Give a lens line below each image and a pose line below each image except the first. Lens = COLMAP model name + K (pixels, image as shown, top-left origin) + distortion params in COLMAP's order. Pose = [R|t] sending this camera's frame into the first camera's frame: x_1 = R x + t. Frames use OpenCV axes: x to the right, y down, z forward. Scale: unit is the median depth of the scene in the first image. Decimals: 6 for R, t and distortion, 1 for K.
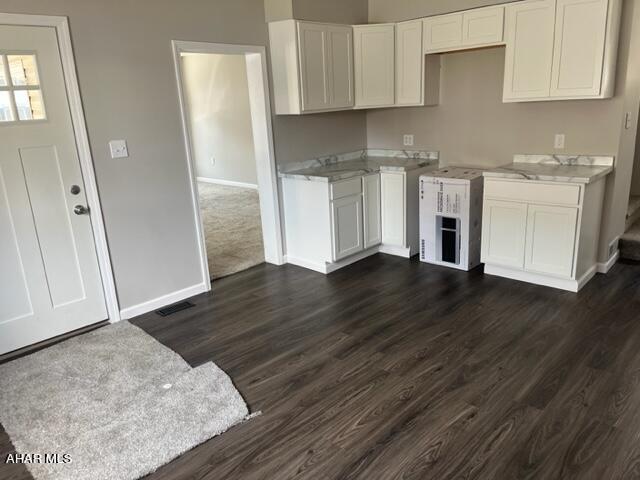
lens RADIAL K [[496.9, 0, 319.1], [0, 496.9, 240.2], [0, 0, 1]] dist [-0.003933, -0.019371]
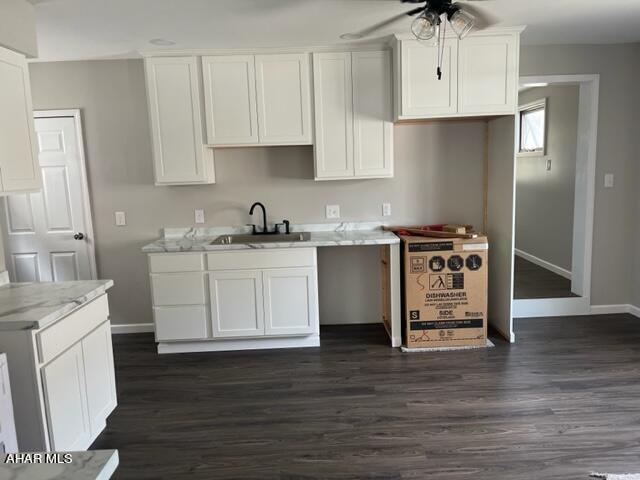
lens RADIAL K [[496.9, 0, 320.0], [0, 496.9, 239.7], [0, 0, 1]] dist [-0.003933, -0.019371]
pose [[-0.697954, -0.034341, 0.715318, -0.388619], [0.263883, 0.916234, 0.301464, -0.448558], [-0.665752, 0.399169, -0.630428, 1.669869]]
